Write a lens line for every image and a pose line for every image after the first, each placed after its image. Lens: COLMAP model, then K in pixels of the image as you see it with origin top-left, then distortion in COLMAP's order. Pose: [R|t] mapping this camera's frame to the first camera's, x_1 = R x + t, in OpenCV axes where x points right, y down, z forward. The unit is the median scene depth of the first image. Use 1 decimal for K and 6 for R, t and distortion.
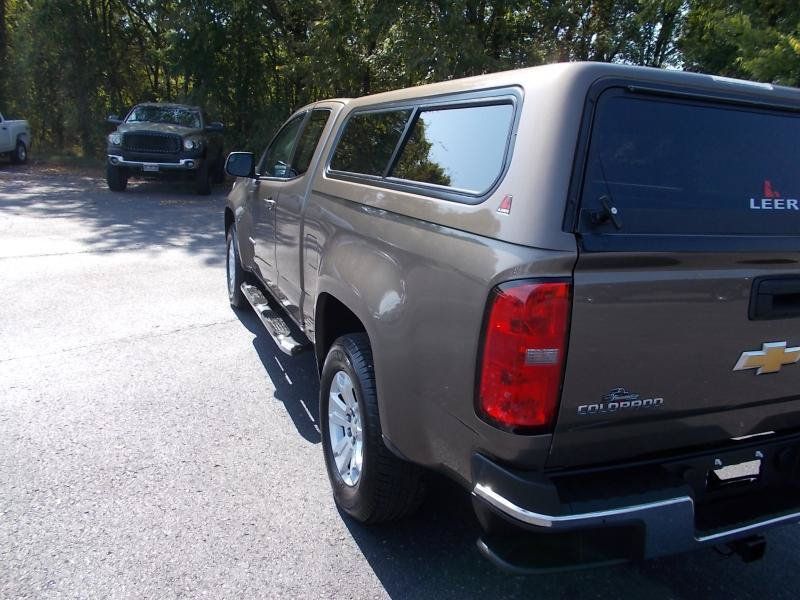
lens RADIAL K [[611.1, 0, 400.0], [0, 611.1, 300.0], [0, 0, 1]] dist [0.009625, -0.020172]
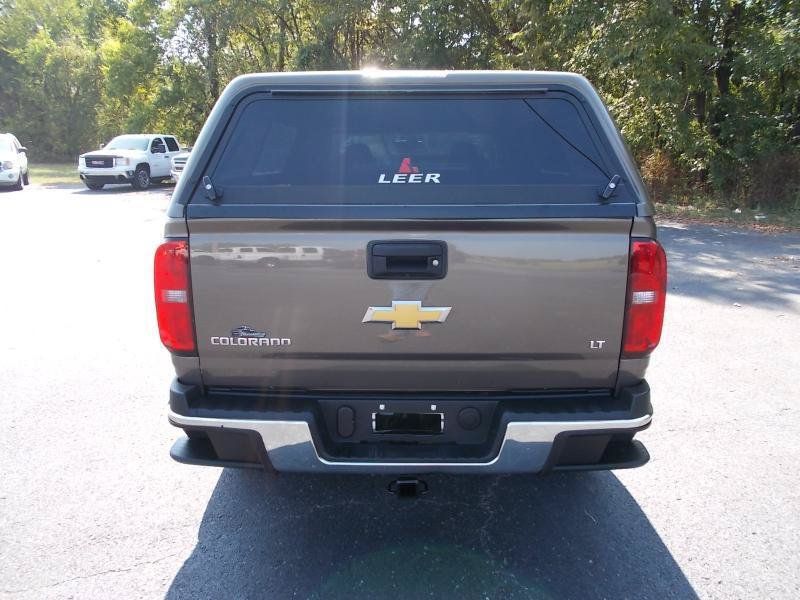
lens RADIAL K [[611.1, 0, 400.0], [0, 611.1, 300.0], [0, 0, 1]] dist [0.009625, -0.020172]
pose [[0.911864, 0.033920, -0.409088, 1.076446], [-0.041767, 0.999075, -0.010260, 0.080960], [0.408362, 0.026442, 0.912437, -0.033067]]
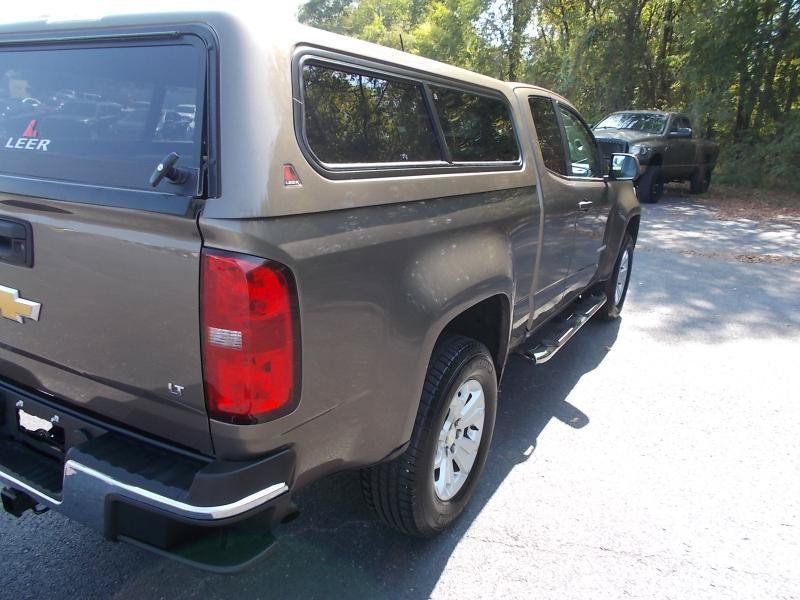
lens RADIAL K [[611.1, 0, 400.0], [0, 611.1, 300.0], [0, 0, 1]] dist [0.009625, -0.020172]
pose [[0.619961, 0.178331, -0.764098, 1.753906], [-0.195757, 0.978189, 0.069467, -0.099851], [0.759820, 0.106510, 0.641349, 0.864967]]
